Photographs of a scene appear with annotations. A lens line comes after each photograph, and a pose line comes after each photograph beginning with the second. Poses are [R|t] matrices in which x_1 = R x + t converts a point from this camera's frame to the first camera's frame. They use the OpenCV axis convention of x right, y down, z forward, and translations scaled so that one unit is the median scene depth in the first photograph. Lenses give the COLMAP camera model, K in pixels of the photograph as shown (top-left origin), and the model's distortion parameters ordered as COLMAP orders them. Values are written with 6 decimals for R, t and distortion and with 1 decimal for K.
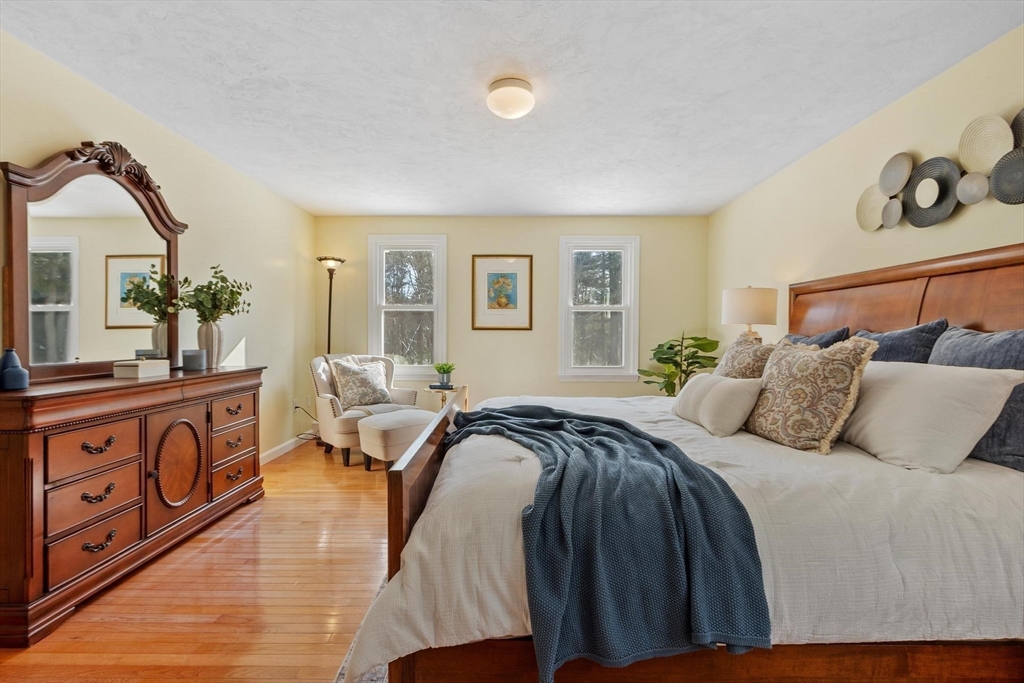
lens RADIAL K [[471.5, 0, 512.0], [0, 471.5, 341.5], [0, 0, 1]] dist [-0.000166, -0.000107]
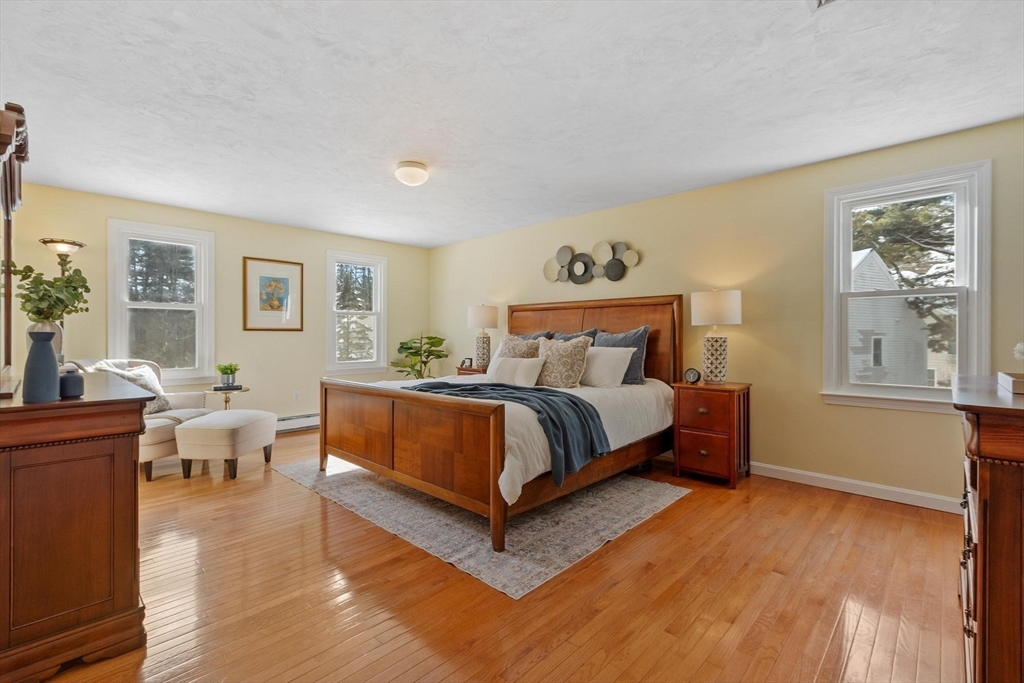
lens RADIAL K [[452.4, 0, 512.0], [0, 452.4, 341.5], [0, 0, 1]] dist [0.000849, 0.000178]
pose [[0.681994, -0.013970, 0.731225, -0.572835], [0.012445, 0.999894, 0.007495, -0.002422], [-0.731252, 0.003989, 0.682096, -0.119362]]
